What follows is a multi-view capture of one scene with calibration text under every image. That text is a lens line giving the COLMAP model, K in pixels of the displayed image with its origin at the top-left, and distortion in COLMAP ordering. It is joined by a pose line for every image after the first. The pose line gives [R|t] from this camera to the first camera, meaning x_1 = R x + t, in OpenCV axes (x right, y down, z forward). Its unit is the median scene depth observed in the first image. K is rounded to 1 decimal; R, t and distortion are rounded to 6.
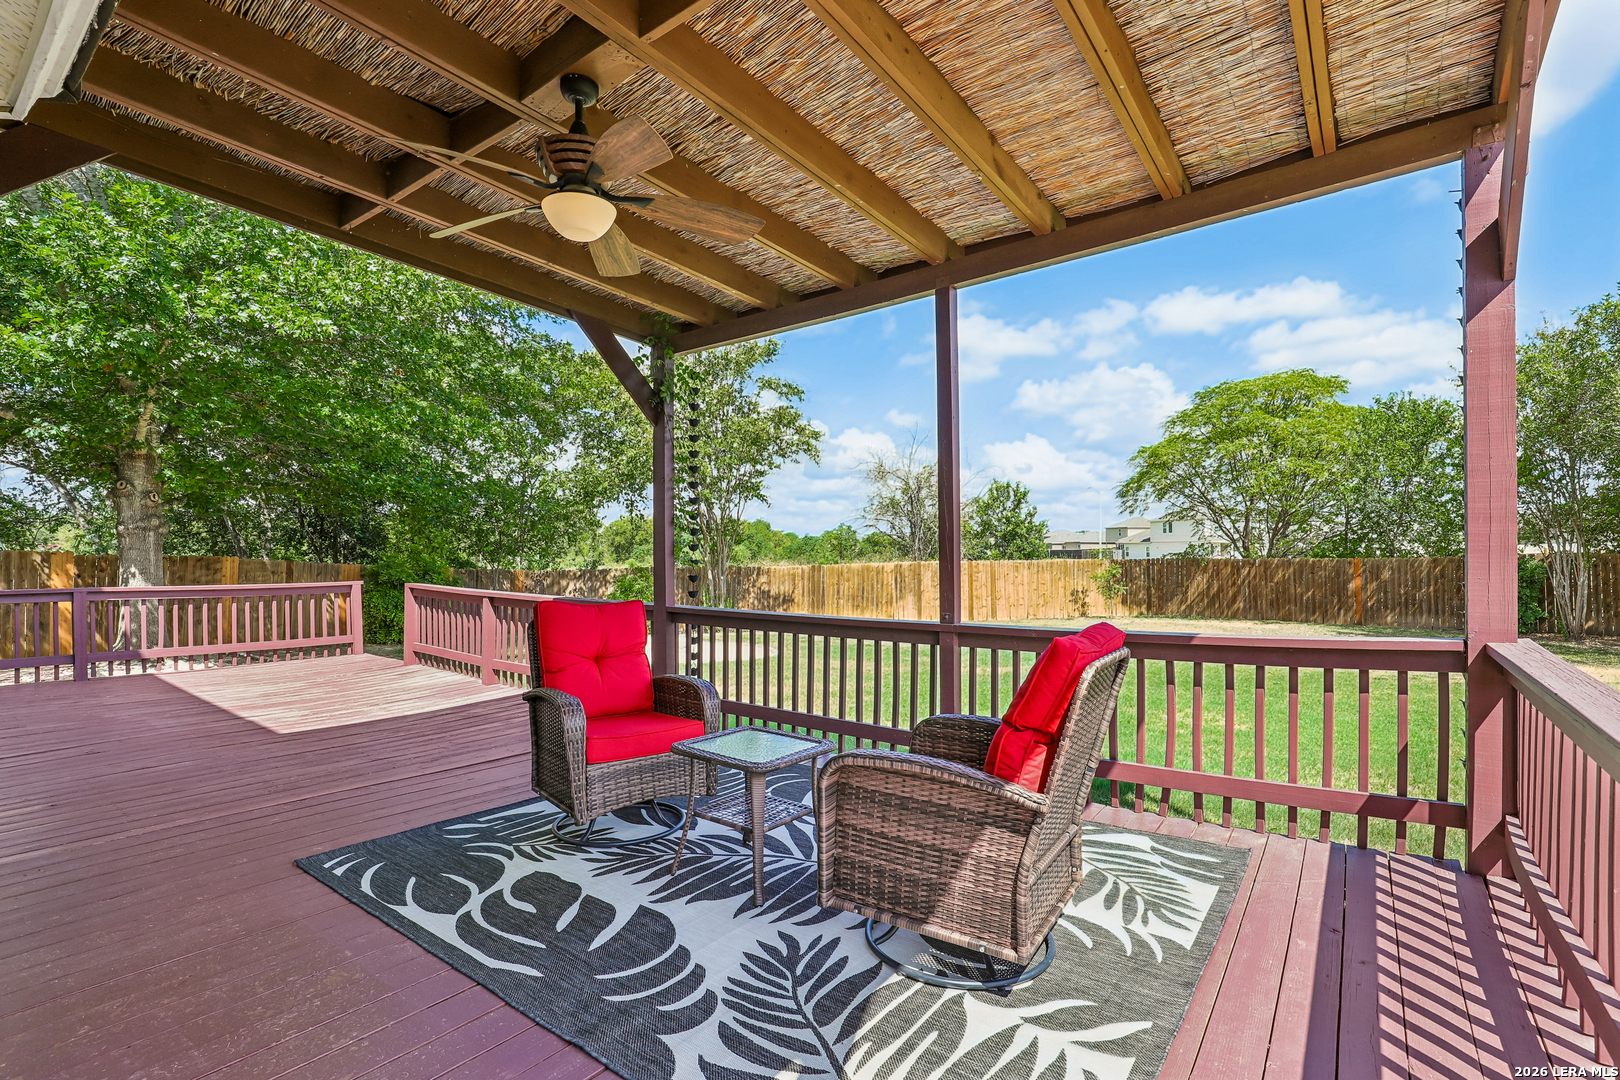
lens RADIAL K [[749.4, 0, 818.2], [0, 749.4, 541.8], [0, 0, 1]] dist [-0.023510, 0.004798]
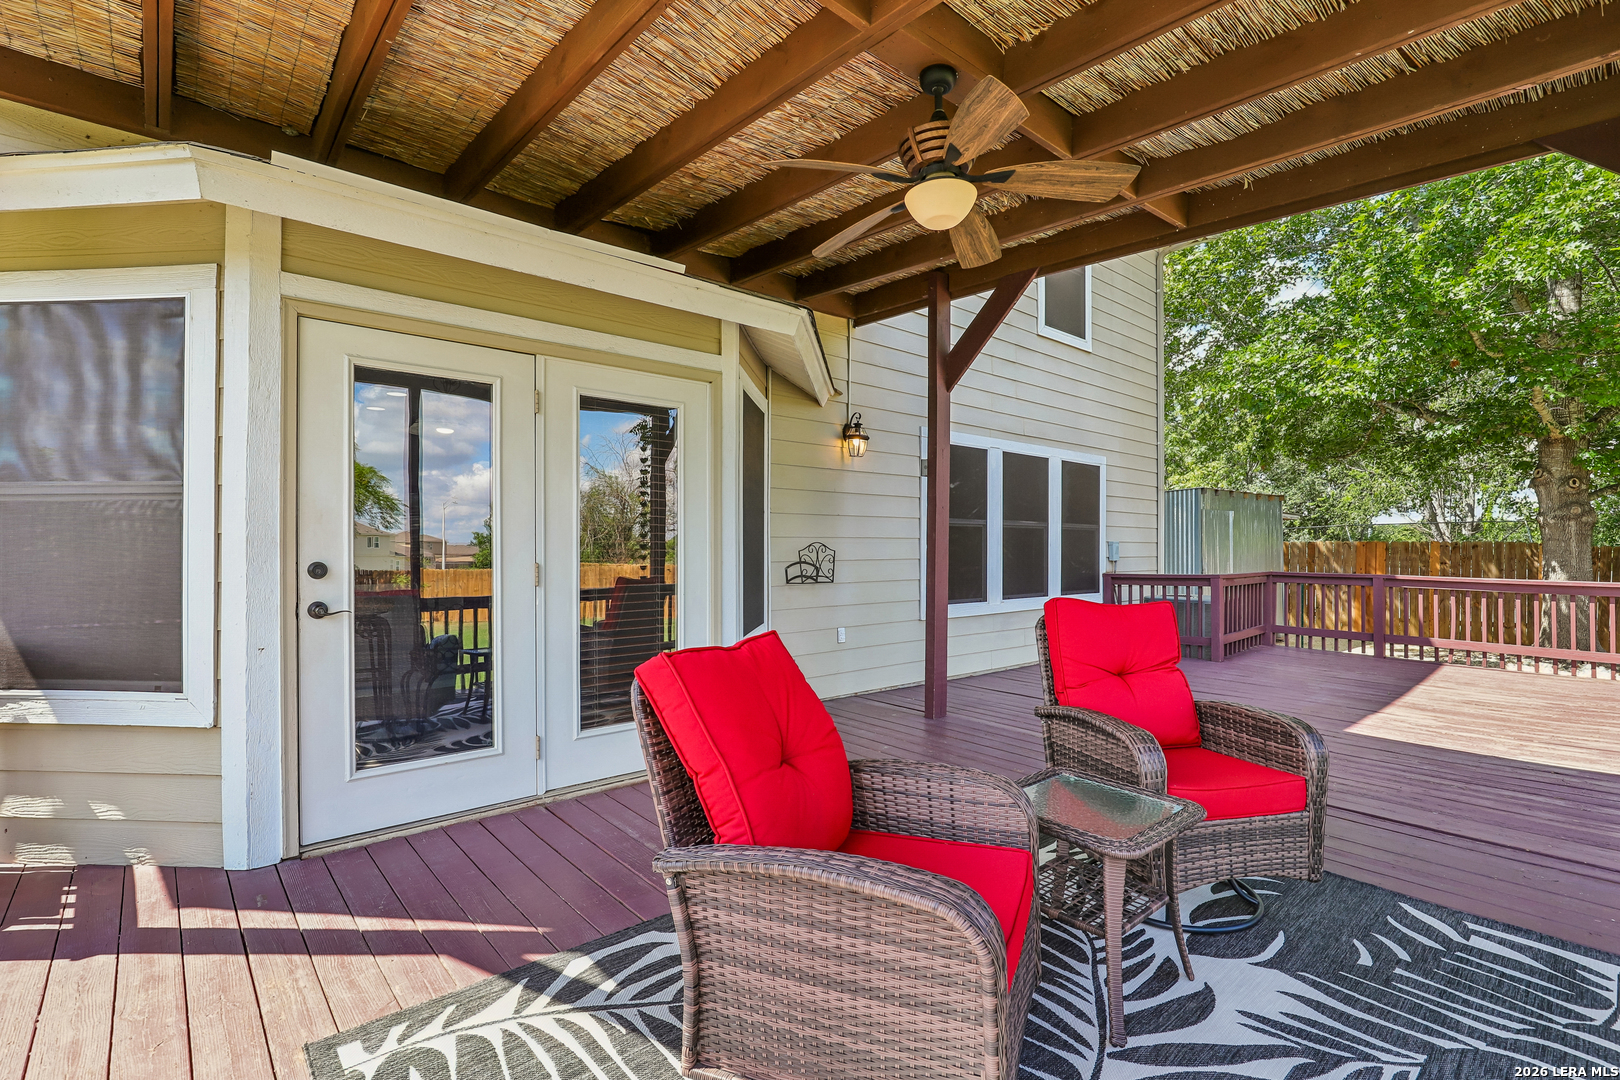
lens RADIAL K [[749.4, 0, 818.2], [0, 749.4, 541.8], [0, 0, 1]] dist [-0.023510, 0.004798]
pose [[-0.198517, -0.000992, -0.980097, 0.225150], [0.010507, 0.999940, -0.003141, 0.006683], [0.980041, -0.010921, -0.198494, 0.332629]]
